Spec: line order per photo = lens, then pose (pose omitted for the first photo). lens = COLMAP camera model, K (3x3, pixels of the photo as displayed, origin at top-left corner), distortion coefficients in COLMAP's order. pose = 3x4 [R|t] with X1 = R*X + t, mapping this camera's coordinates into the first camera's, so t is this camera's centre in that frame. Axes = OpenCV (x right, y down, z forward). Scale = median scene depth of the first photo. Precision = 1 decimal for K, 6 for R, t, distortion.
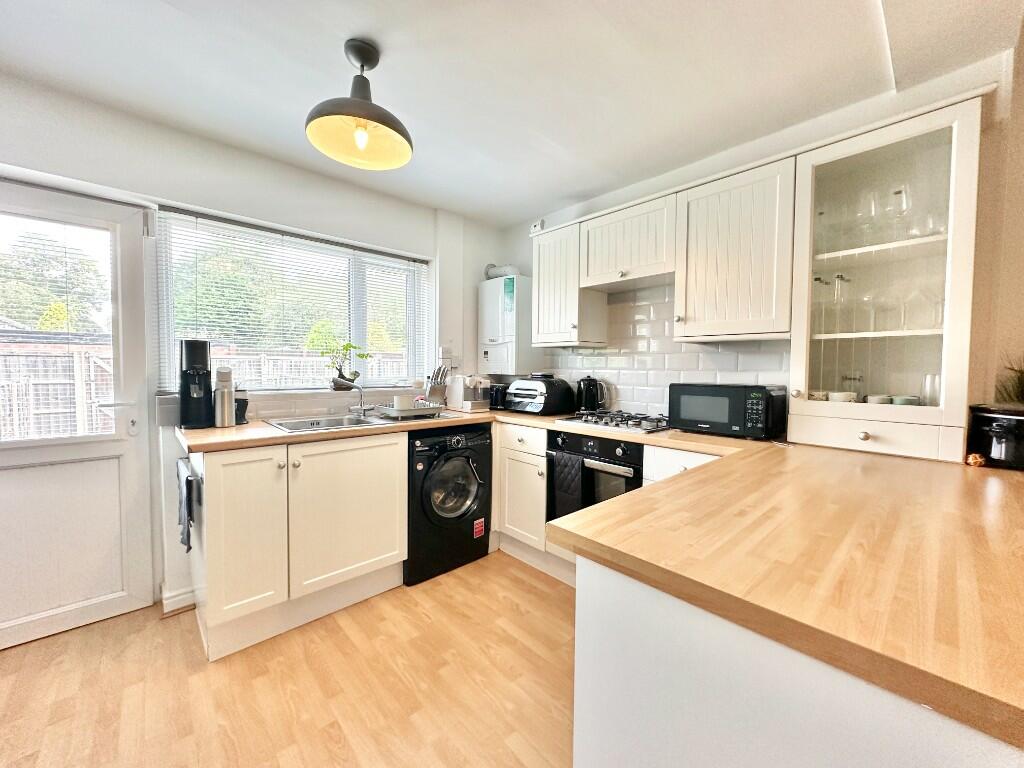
lens RADIAL K [[410.4, 0, 513.2], [0, 410.4, 383.7], [0, 0, 1]] dist [-0.000319, -0.003797]
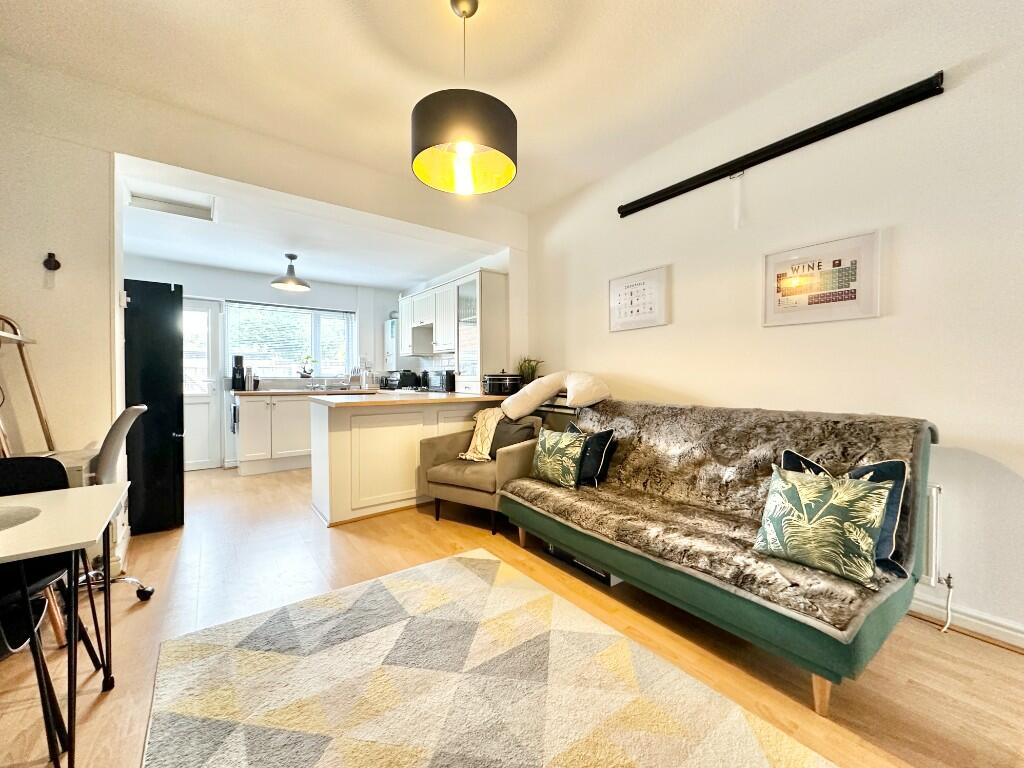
lens RADIAL K [[412.2, 0, 505.8], [0, 412.2, 380.3], [0, 0, 1]] dist [-0.001031, -0.000075]
pose [[0.994265, -0.010494, -0.106429, 1.033480], [0.007118, 0.999461, -0.032044, 0.125342], [0.106708, 0.031102, 0.993804, -1.225519]]
